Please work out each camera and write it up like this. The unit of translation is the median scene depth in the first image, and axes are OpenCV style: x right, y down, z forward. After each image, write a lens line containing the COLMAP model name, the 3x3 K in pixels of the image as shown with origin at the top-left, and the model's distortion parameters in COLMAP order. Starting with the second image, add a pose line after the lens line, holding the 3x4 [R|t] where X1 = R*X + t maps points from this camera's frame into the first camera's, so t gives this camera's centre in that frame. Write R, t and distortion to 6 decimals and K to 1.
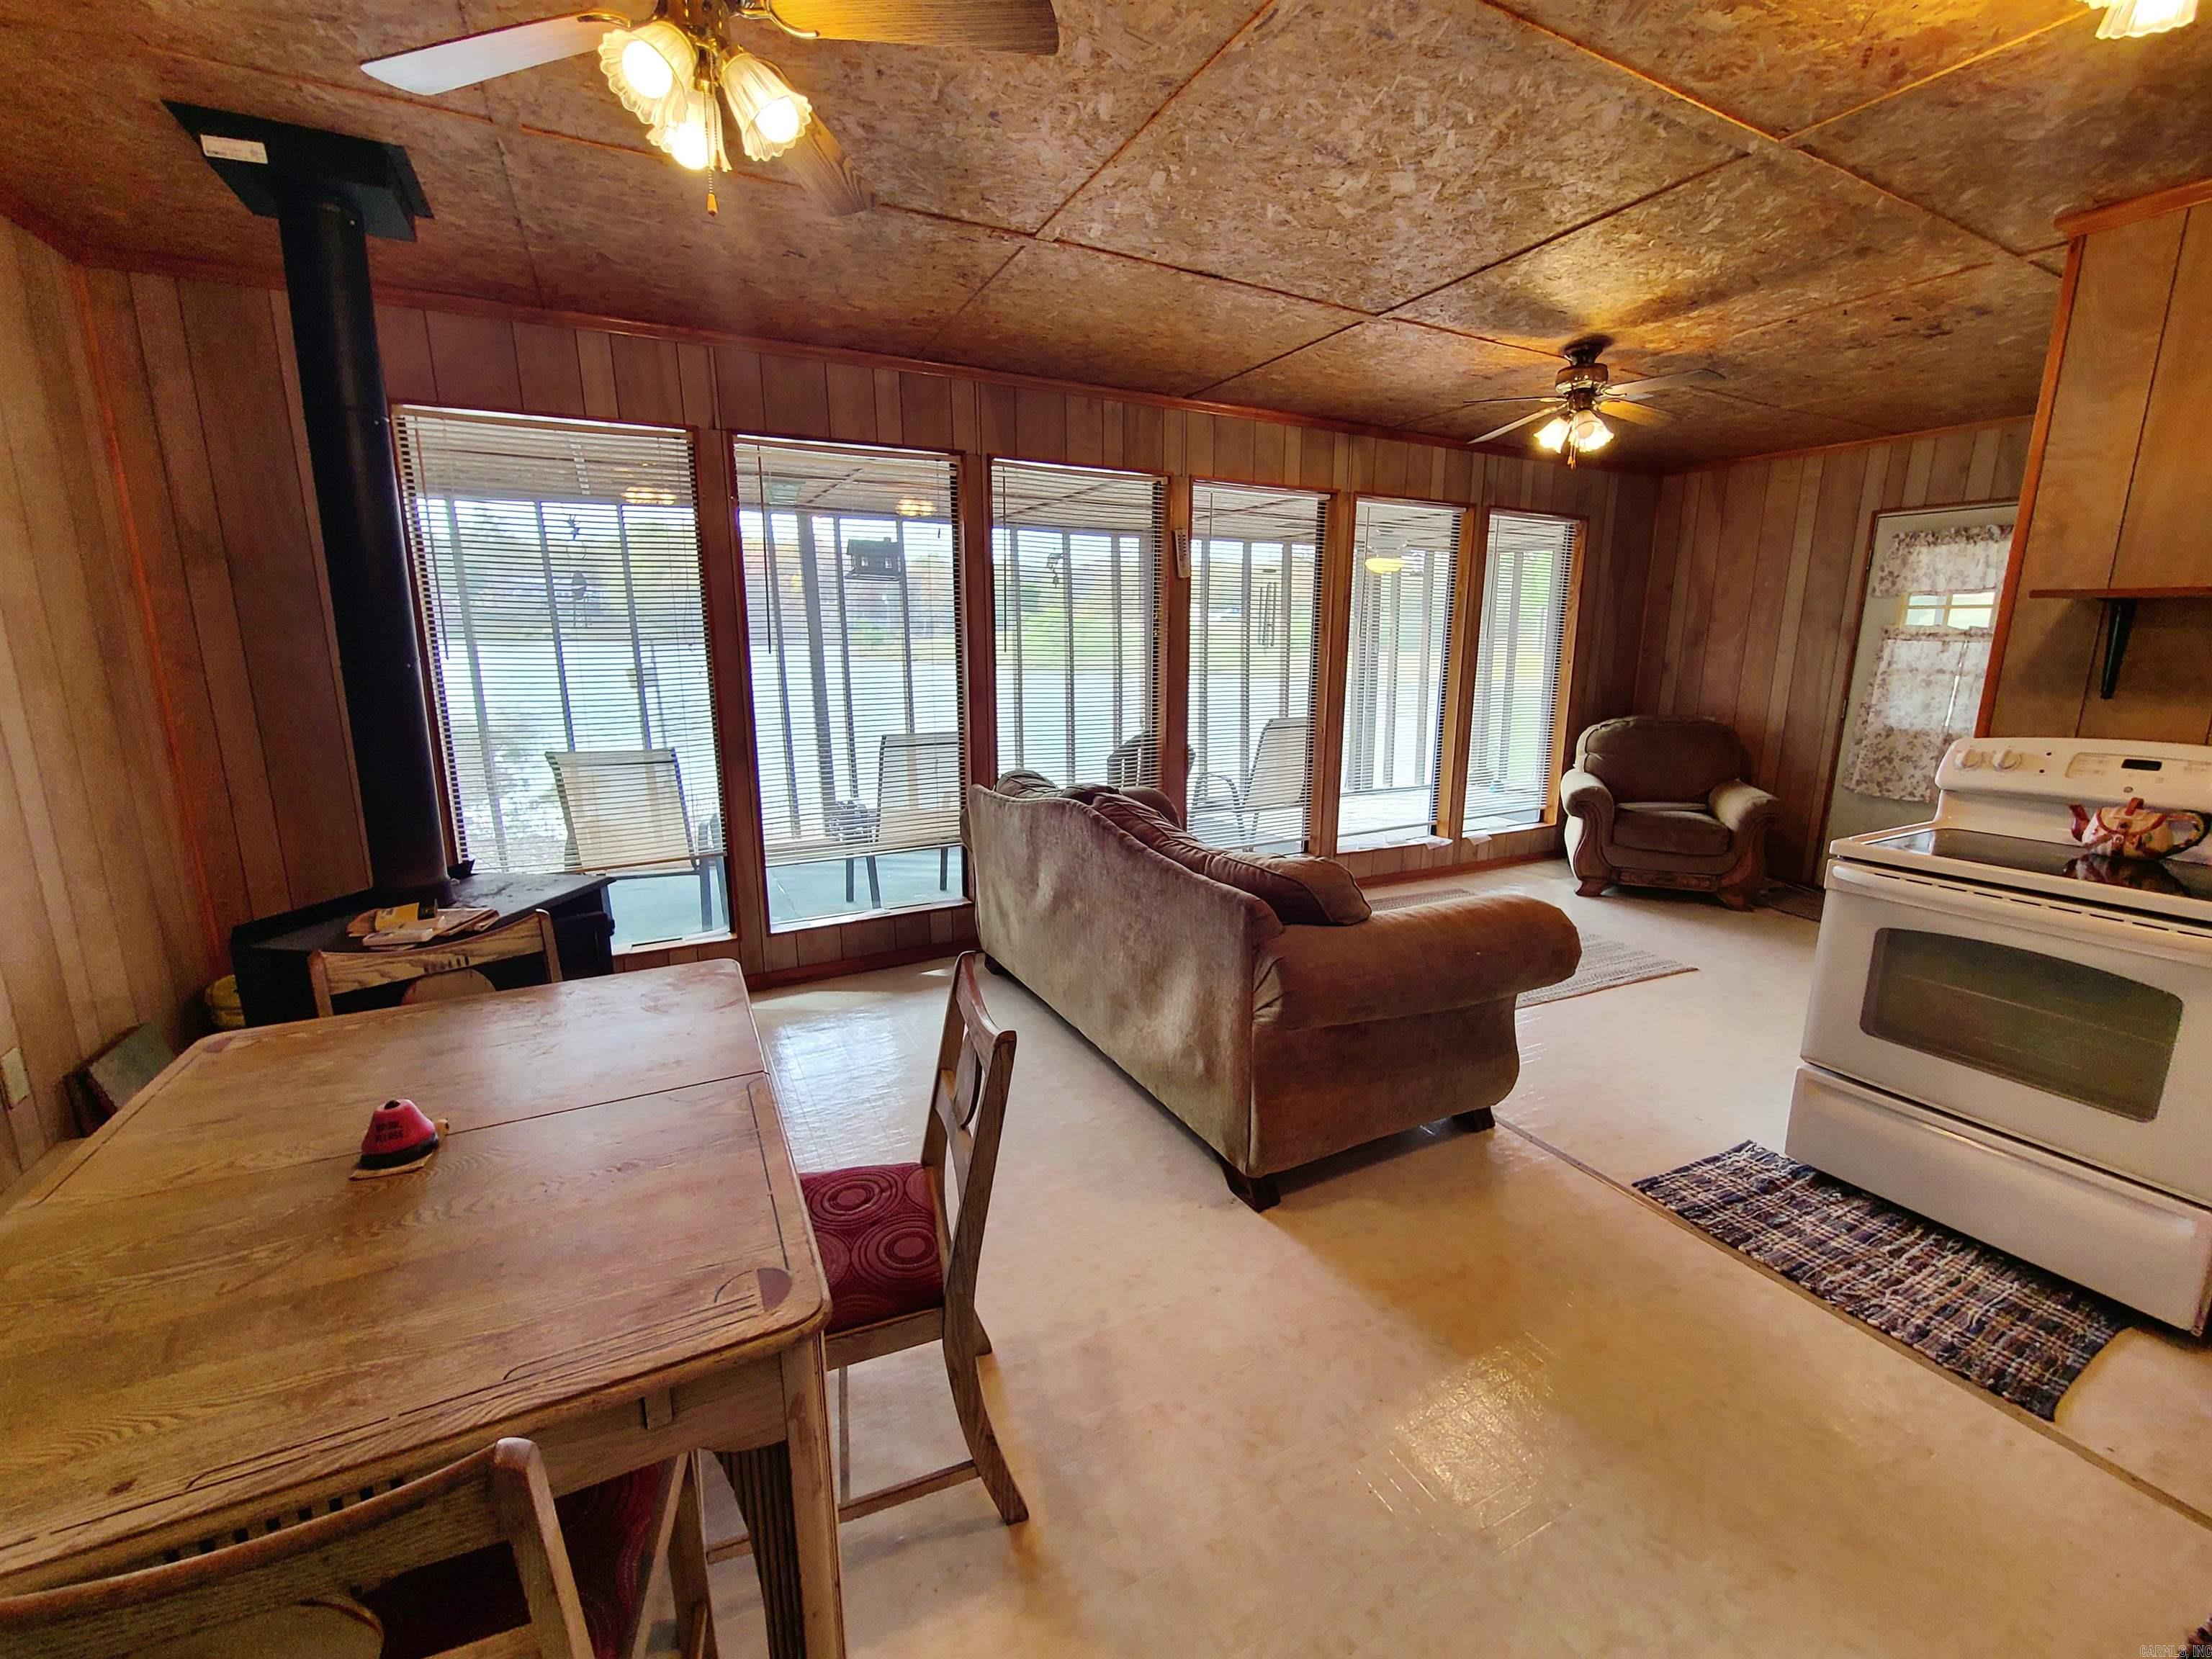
lens RADIAL K [[903.3, 0, 1125.3], [0, 903.3, 820.3], [0, 0, 1]] dist [-0.000722, -0.001326]
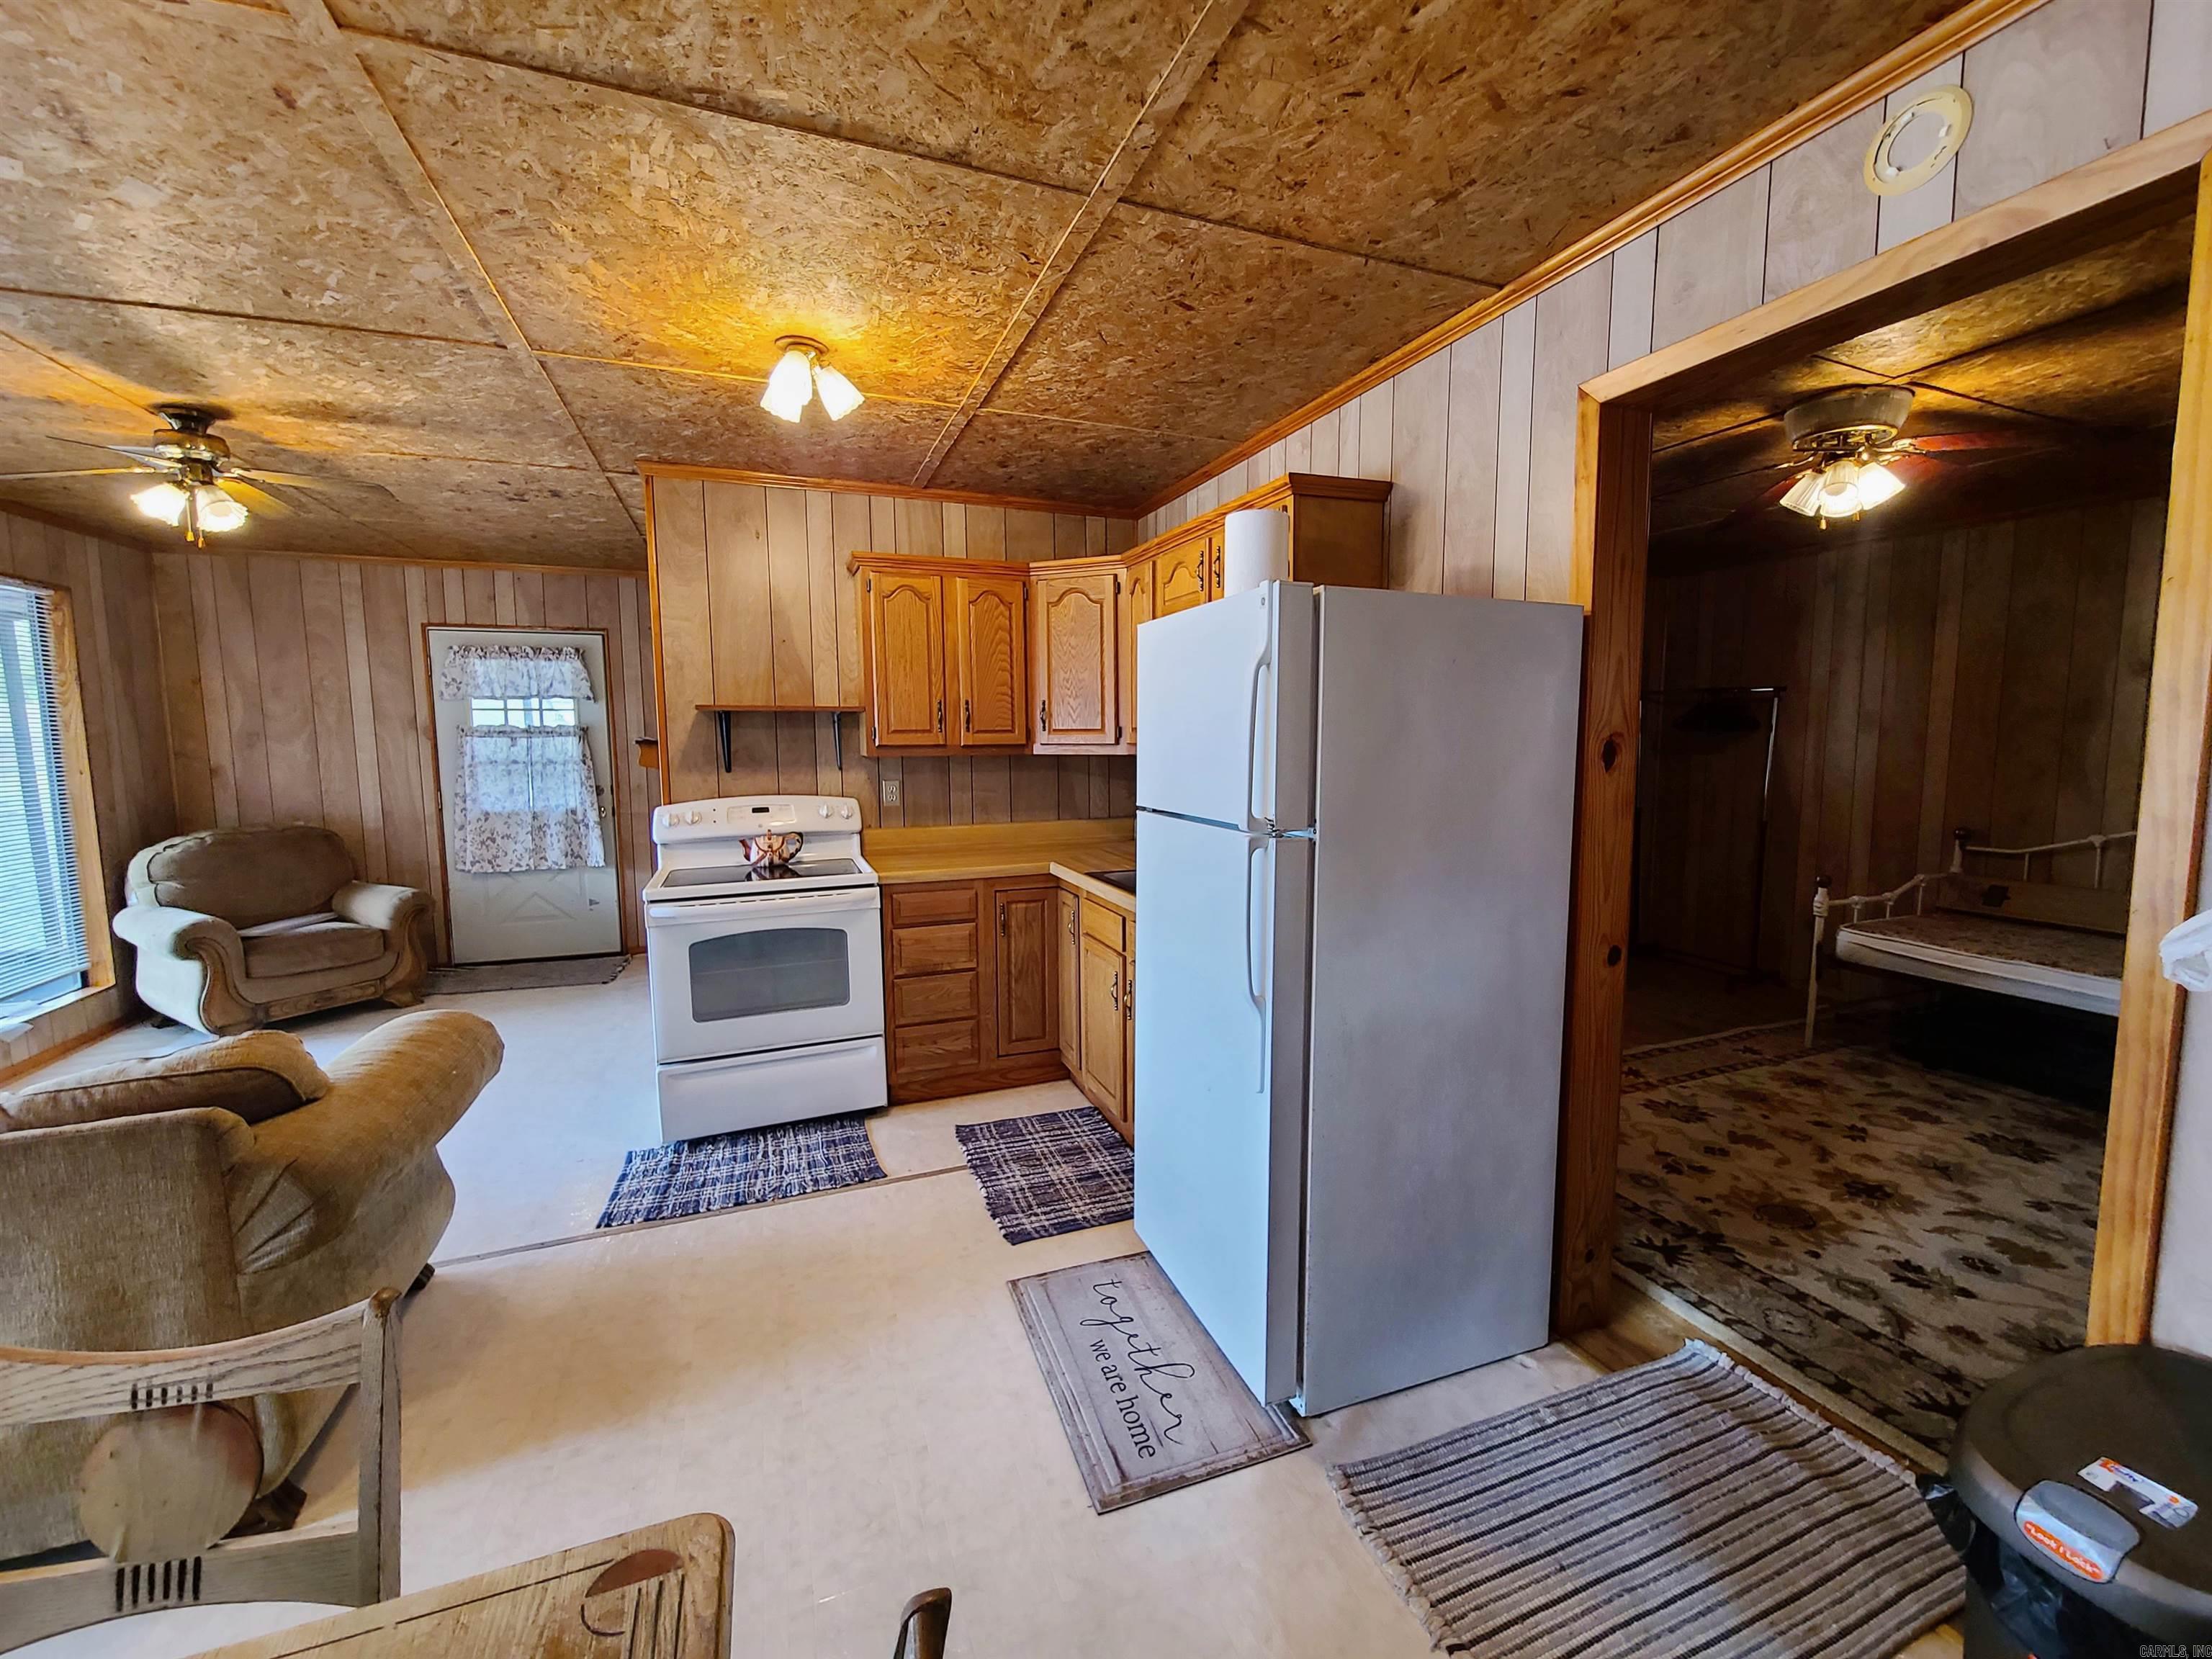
lens RADIAL K [[901.5, 0, 1128.1], [0, 901.5, 819.7], [0, 0, 1]] dist [-0.000177, -0.002835]
pose [[0.101799, -0.106344, 0.989105, -0.406401], [0.207206, 0.974730, 0.083473, -0.039741], [-0.972986, 0.196451, 0.121262, 0.135669]]
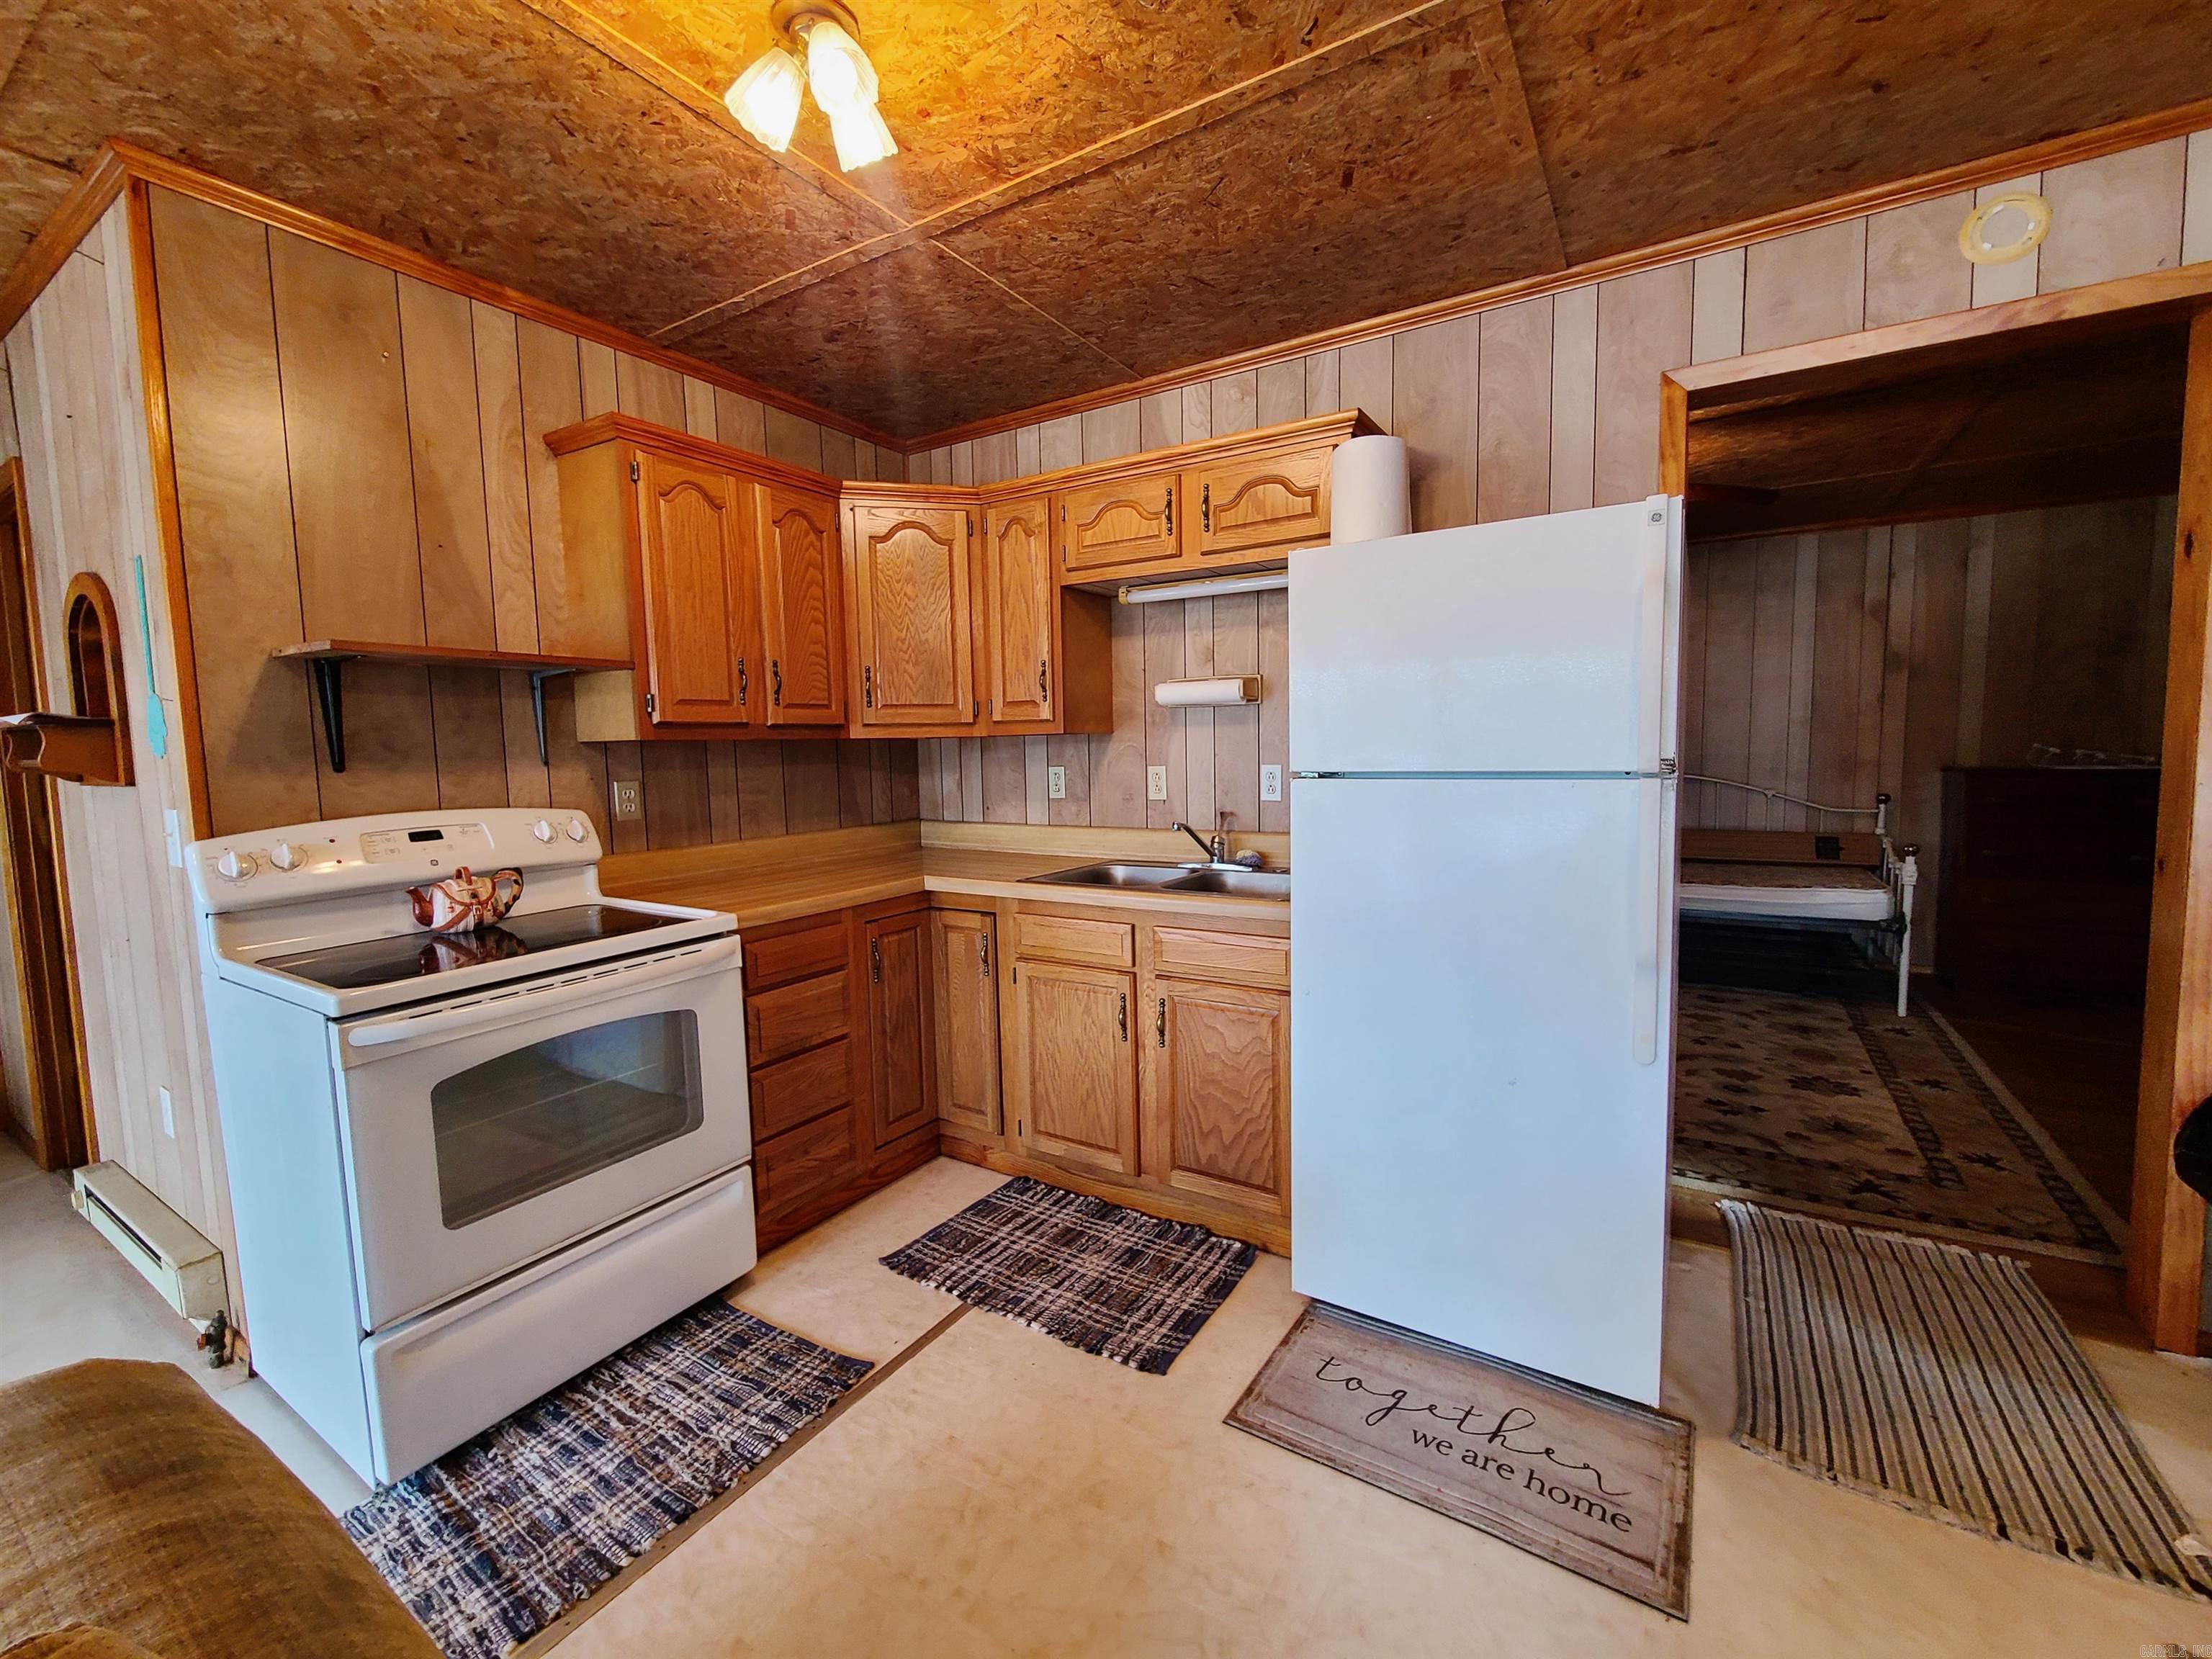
lens RADIAL K [[901.5, 0, 1128.1], [0, 901.5, 819.7], [0, 0, 1]] dist [-0.000177, -0.002835]
pose [[-0.509544, -0.072910, 0.857350, -0.047796], [0.187401, 0.963081, 0.193278, -0.113069], [-0.839789, 0.259152, -0.477068, 0.765638]]
